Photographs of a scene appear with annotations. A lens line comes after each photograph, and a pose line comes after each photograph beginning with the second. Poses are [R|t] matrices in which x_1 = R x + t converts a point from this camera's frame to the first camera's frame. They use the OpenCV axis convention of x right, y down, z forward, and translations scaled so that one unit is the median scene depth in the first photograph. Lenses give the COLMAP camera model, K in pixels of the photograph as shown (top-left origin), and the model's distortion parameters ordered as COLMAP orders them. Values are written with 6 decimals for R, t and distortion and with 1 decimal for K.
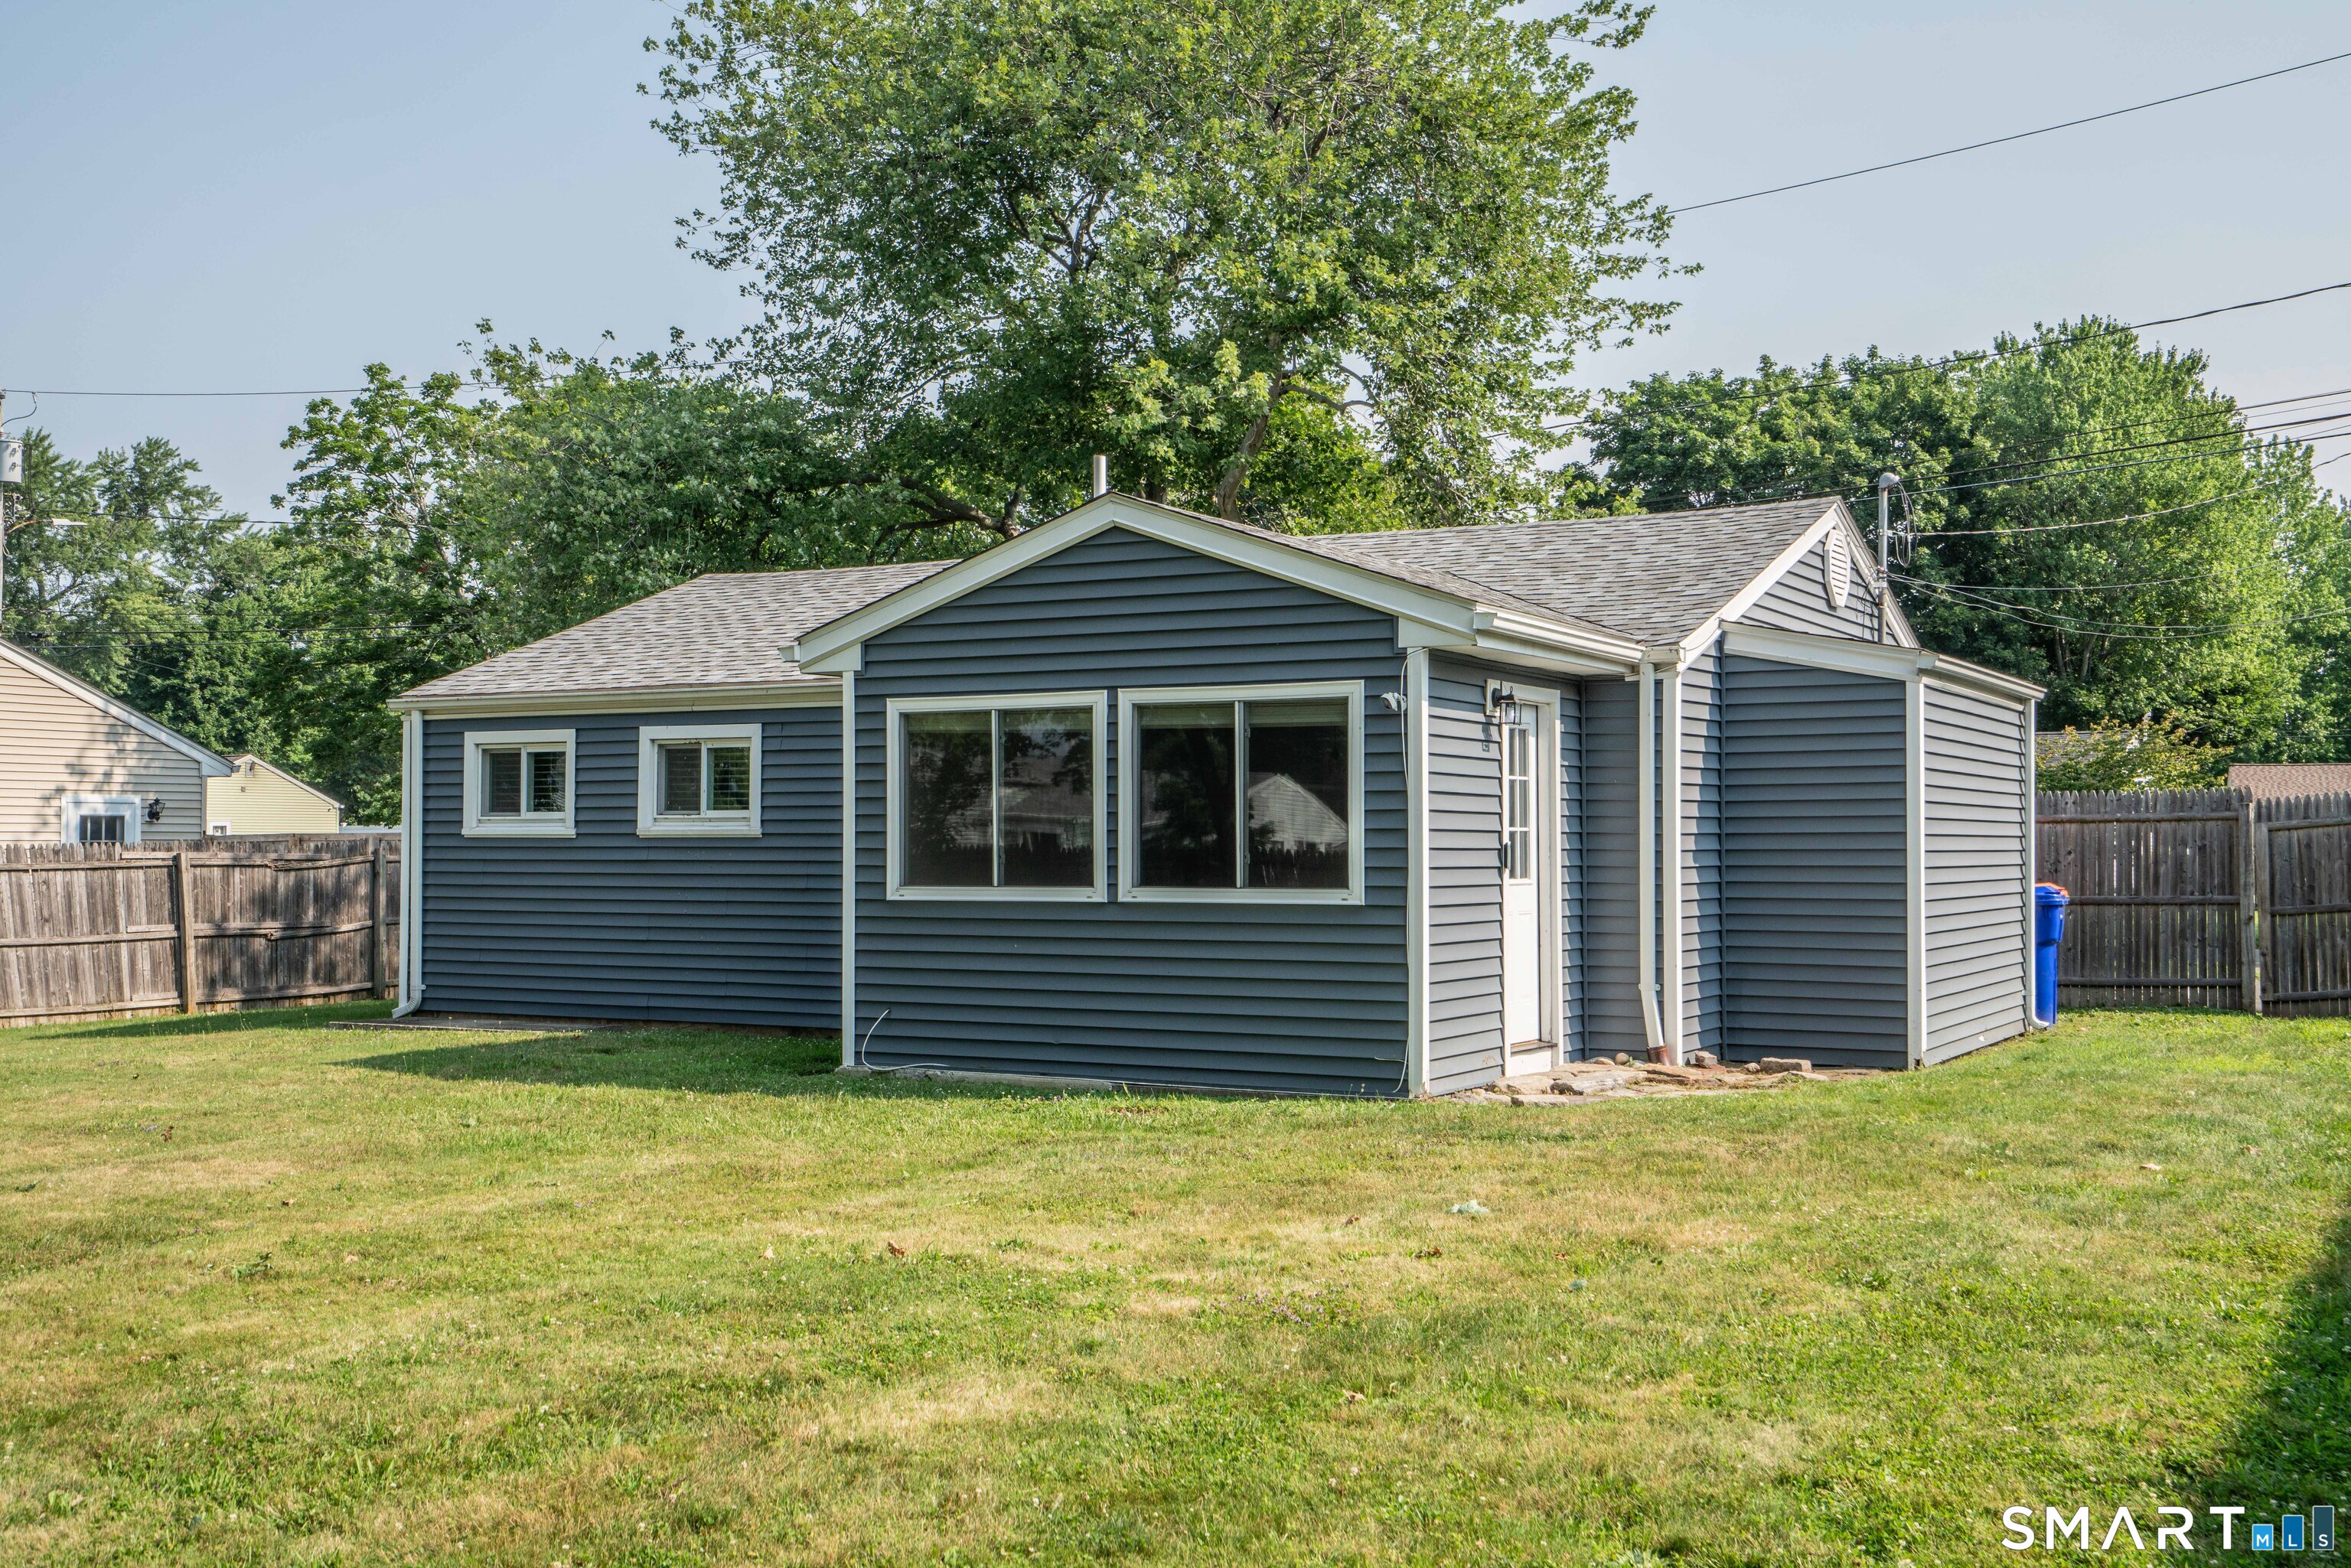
lens RADIAL K [[2461.6, 0, 1187.7], [0, 2461.6, 780.9], [0, 0, 1]] dist [0.023872, 0.000000]
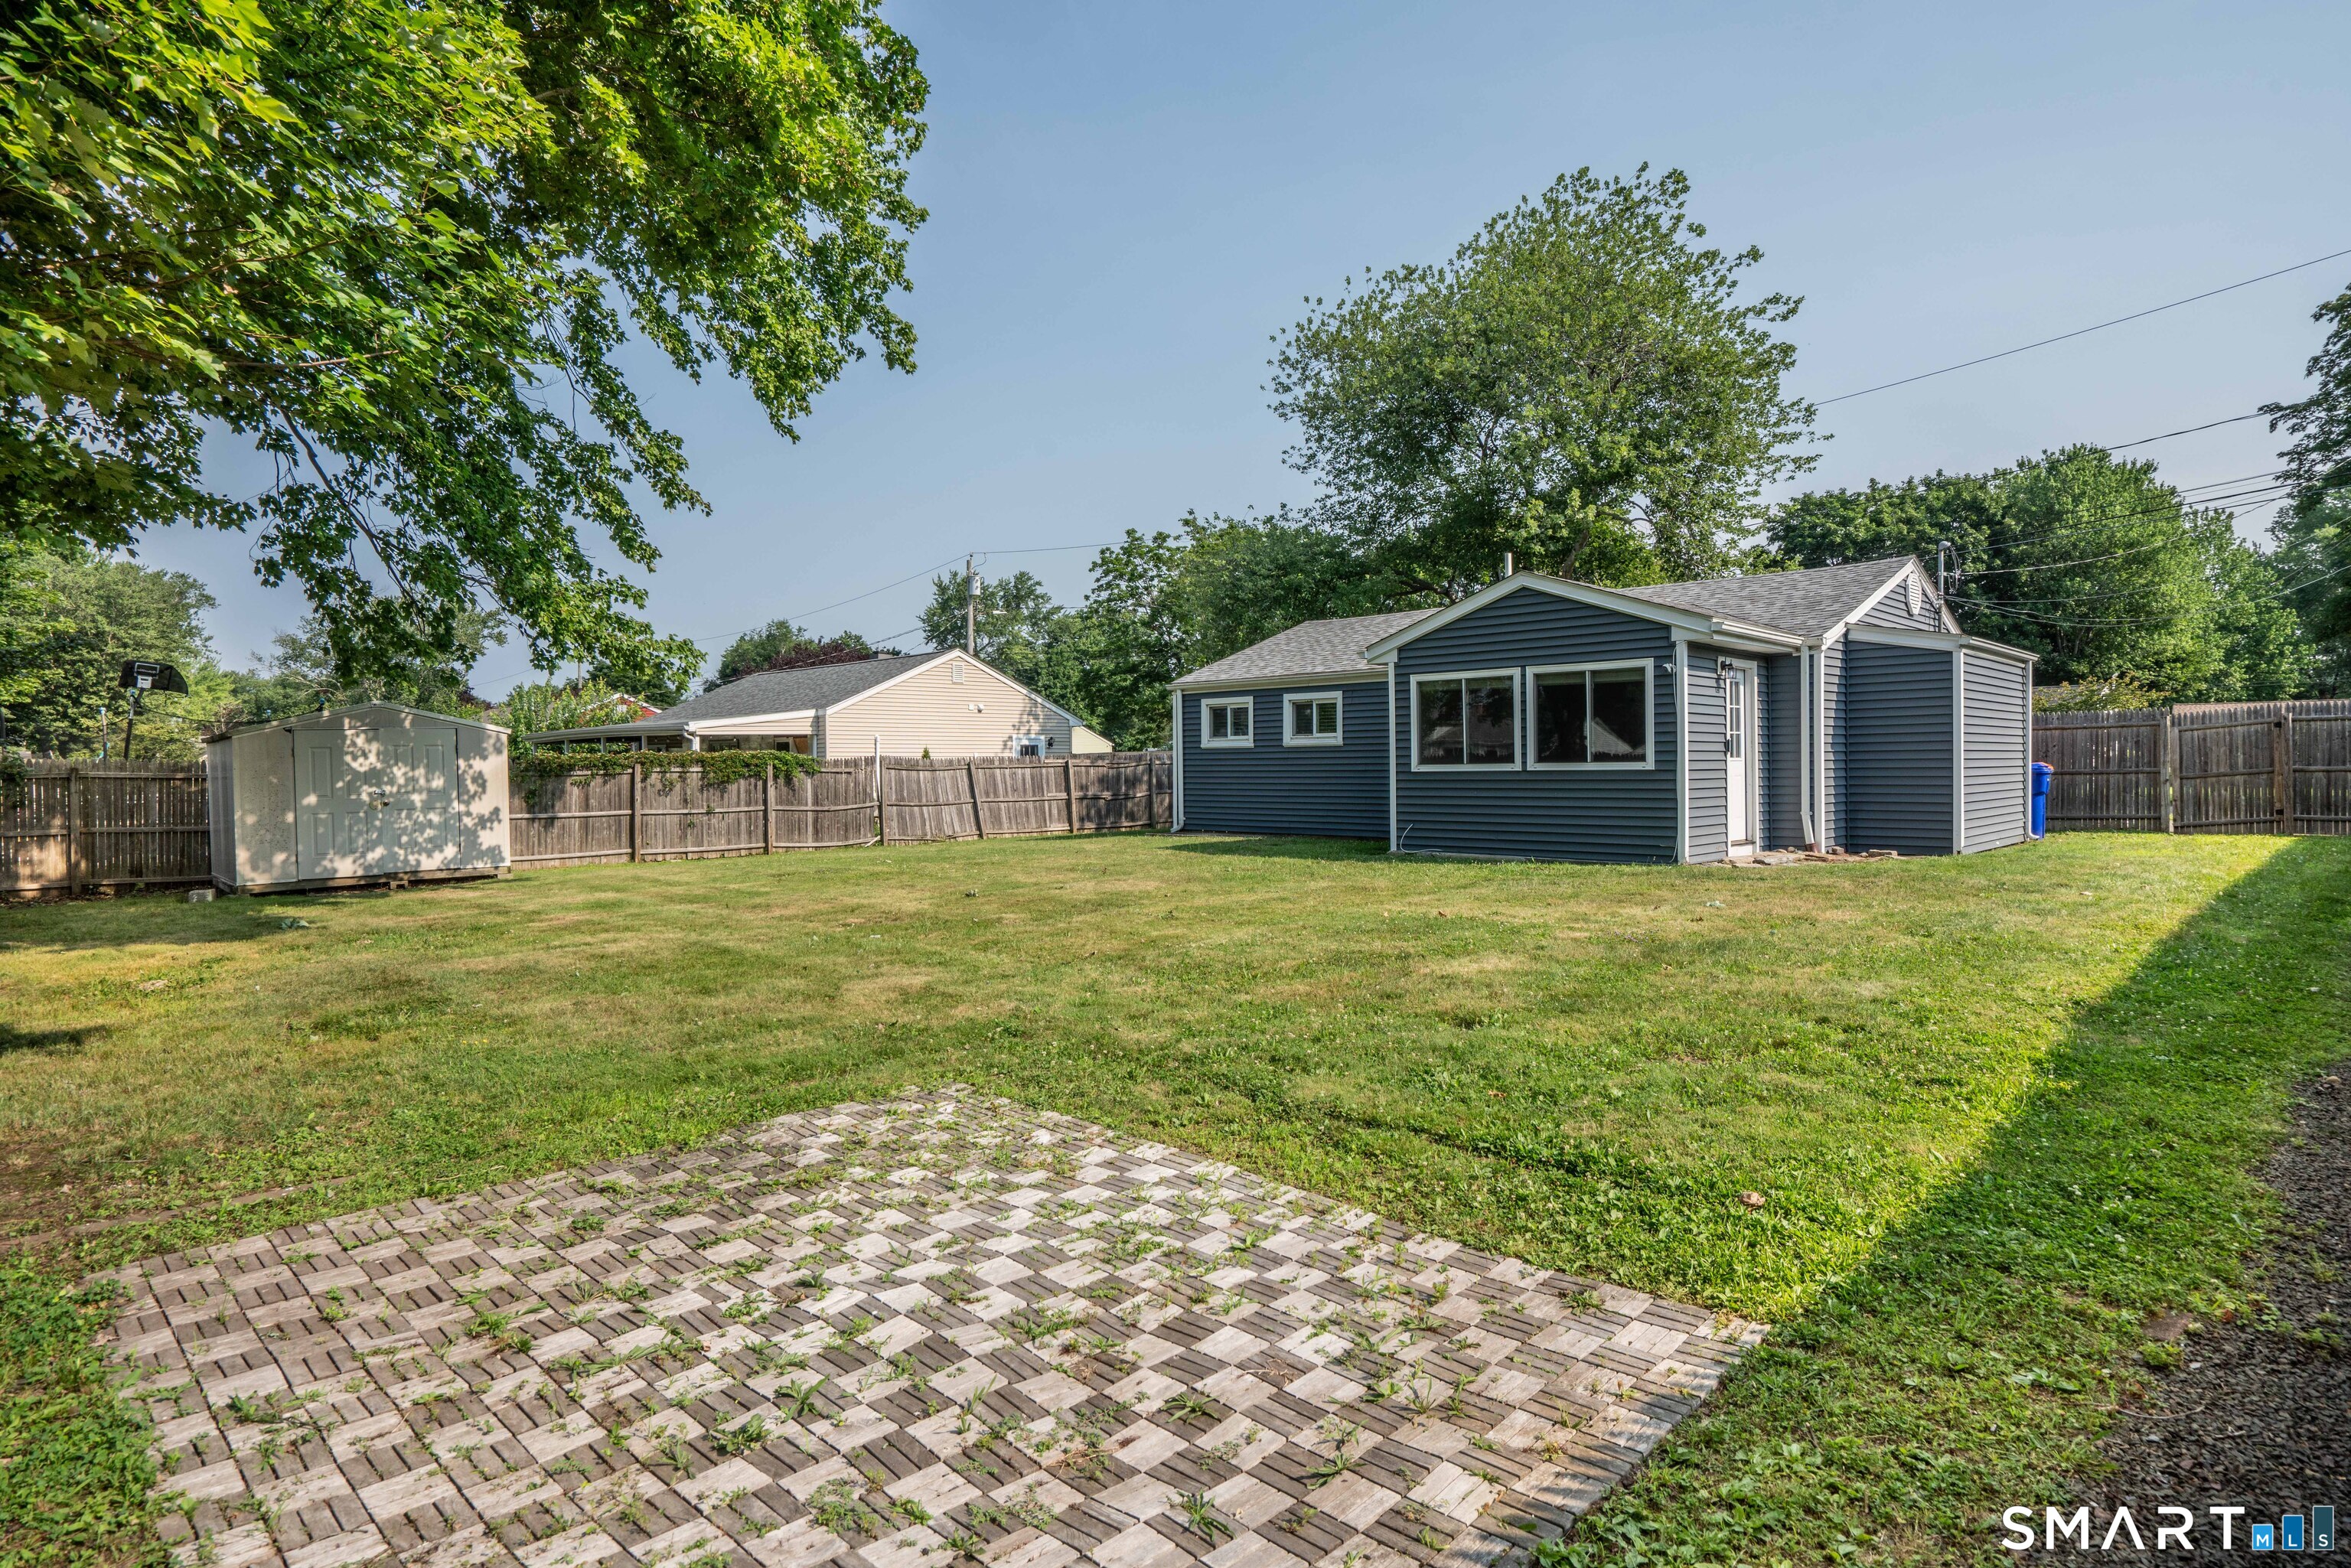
lens RADIAL K [[1282.1, 0, 1166.9], [0, 1282.1, 778.9], [0, 0, 1]] dist [-0.036673, 0.013219]
pose [[0.961357, -0.007537, -0.275201, -0.017219], [0.017747, 0.999243, 0.034629, 0.010294], [0.274732, -0.038175, 0.960763, -0.080810]]
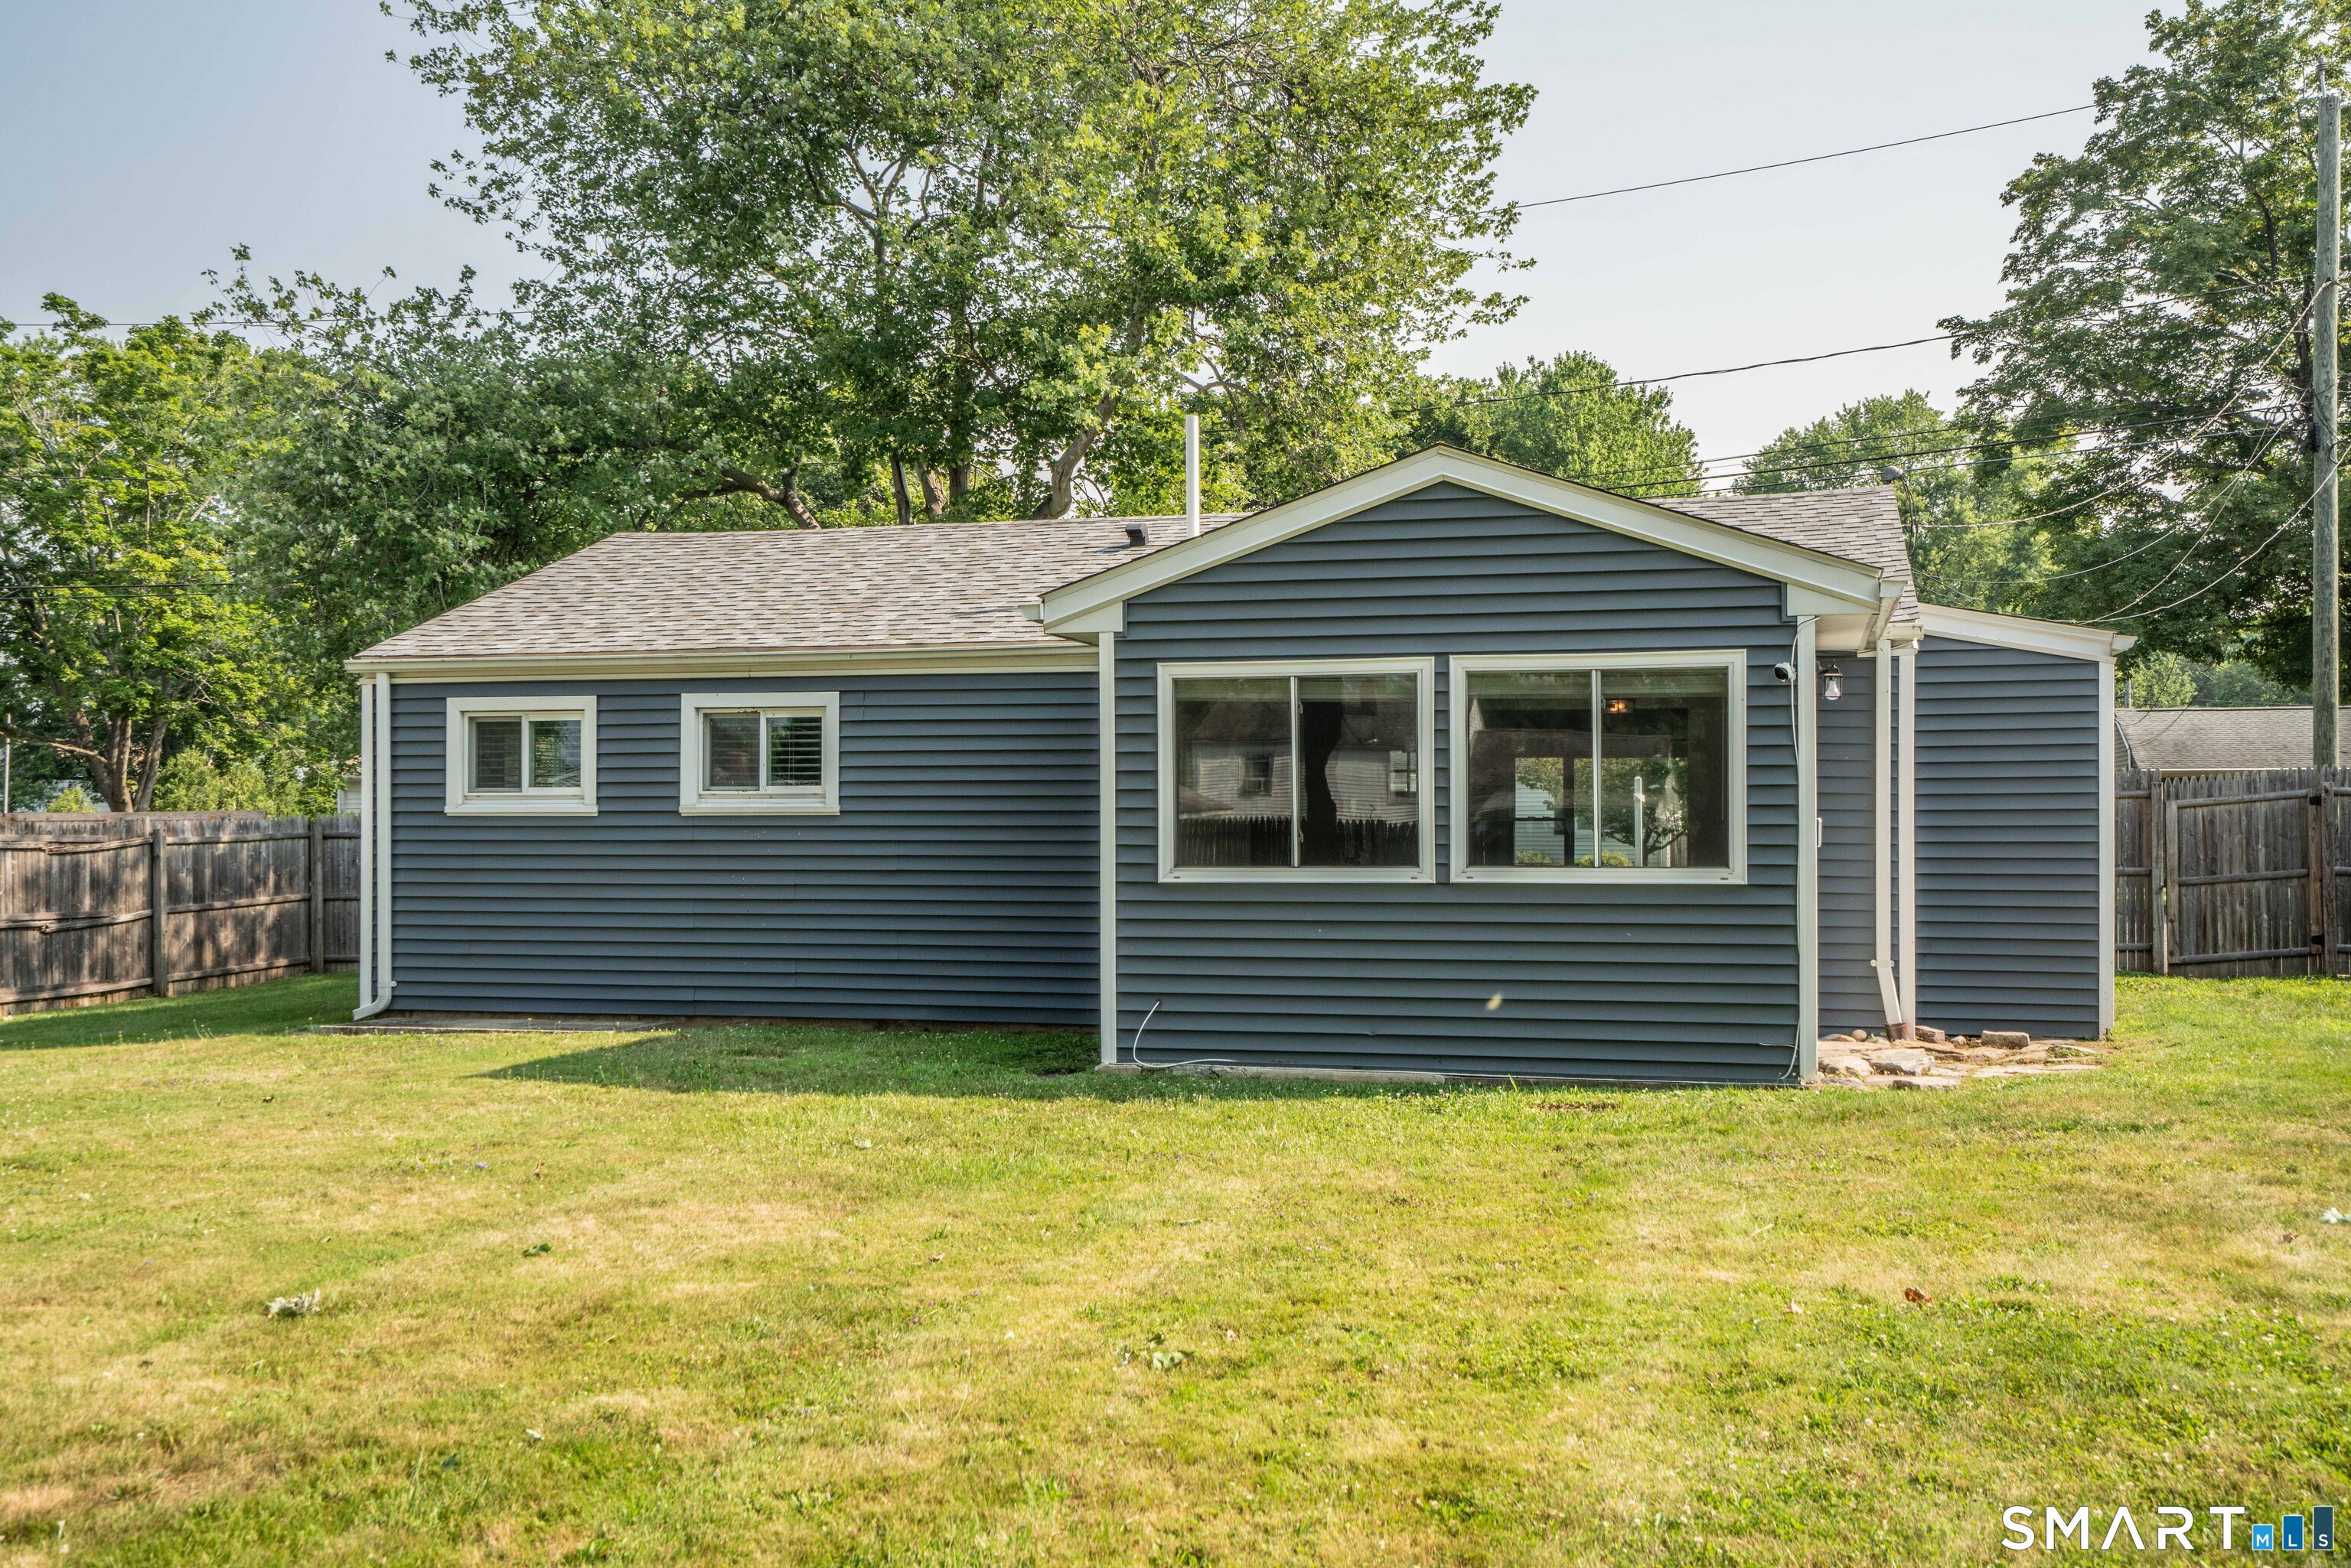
lens RADIAL K [[2293.4, 0, 1181.1], [0, 2293.4, 766.1], [0, 0, 1]] dist [0.005912, 0.000000]
pose [[0.966308, 0.004534, 0.257348, -0.258162], [-0.004587, 0.999989, -0.000394, 0.004091], [-0.257347, -0.000800, 0.966319, 0.133605]]
